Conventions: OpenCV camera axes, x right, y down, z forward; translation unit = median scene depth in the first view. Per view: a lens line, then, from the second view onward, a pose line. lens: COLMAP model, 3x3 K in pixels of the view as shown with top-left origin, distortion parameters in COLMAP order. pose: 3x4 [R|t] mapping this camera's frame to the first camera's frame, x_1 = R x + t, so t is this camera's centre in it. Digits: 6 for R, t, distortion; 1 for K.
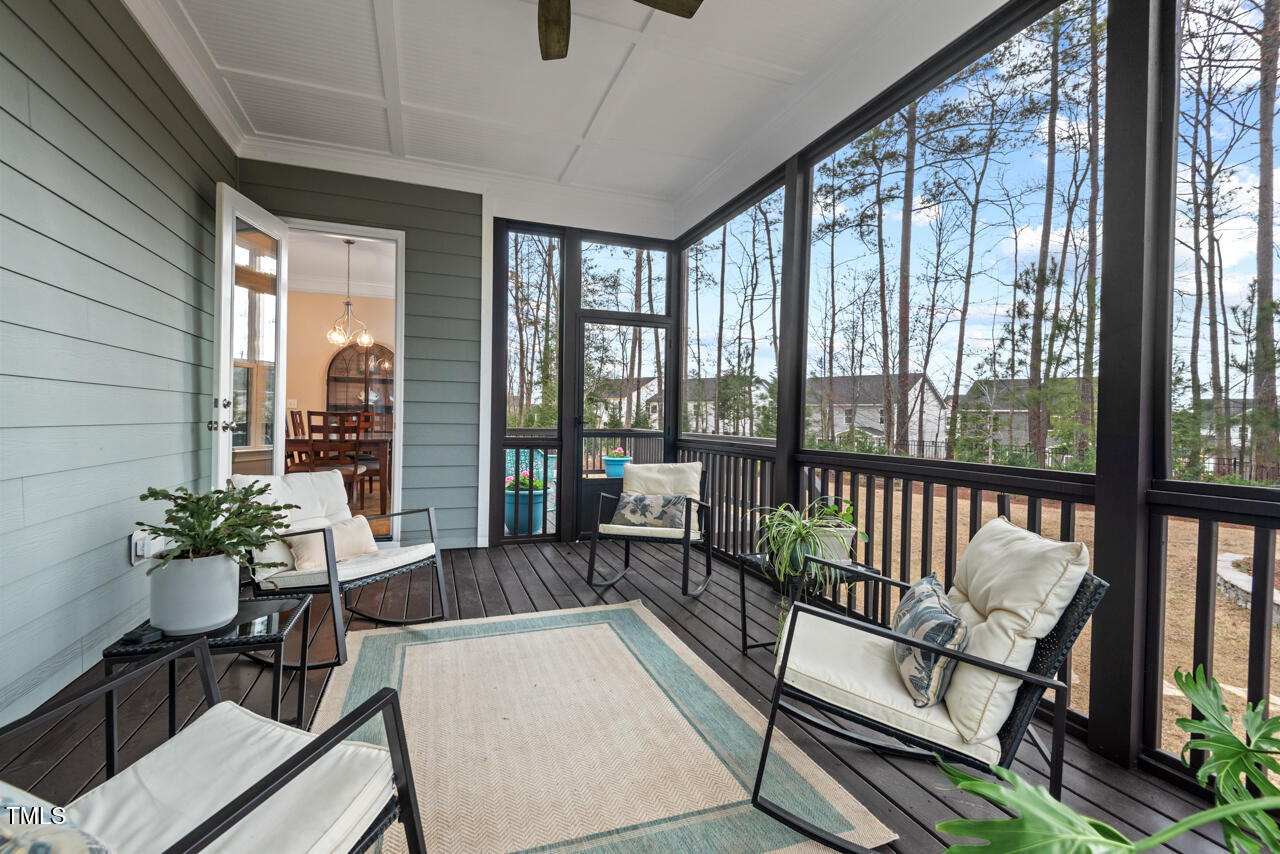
lens RADIAL K [[584.1, 0, 640.0], [0, 584.1, 427.0], [0, 0, 1]] dist [0.003477, -0.000093]
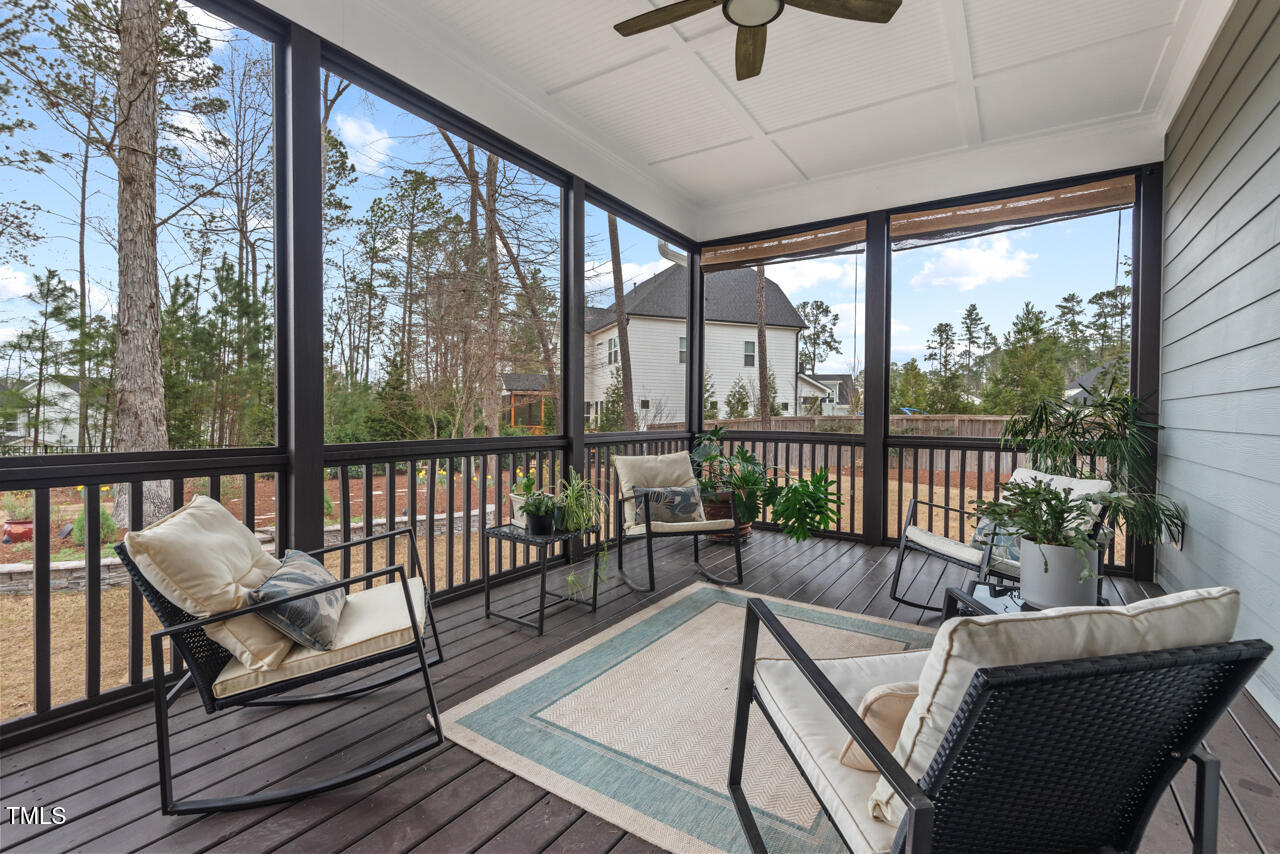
lens RADIAL K [[584.1, 0, 640.0], [0, 584.1, 427.0], [0, 0, 1]] dist [0.003477, -0.000093]
pose [[-0.605767, -0.062432, 0.793189, -0.636751], [-0.025830, 0.997934, 0.058821, -0.046633], [-0.795223, 0.015144, -0.606128, 1.270982]]
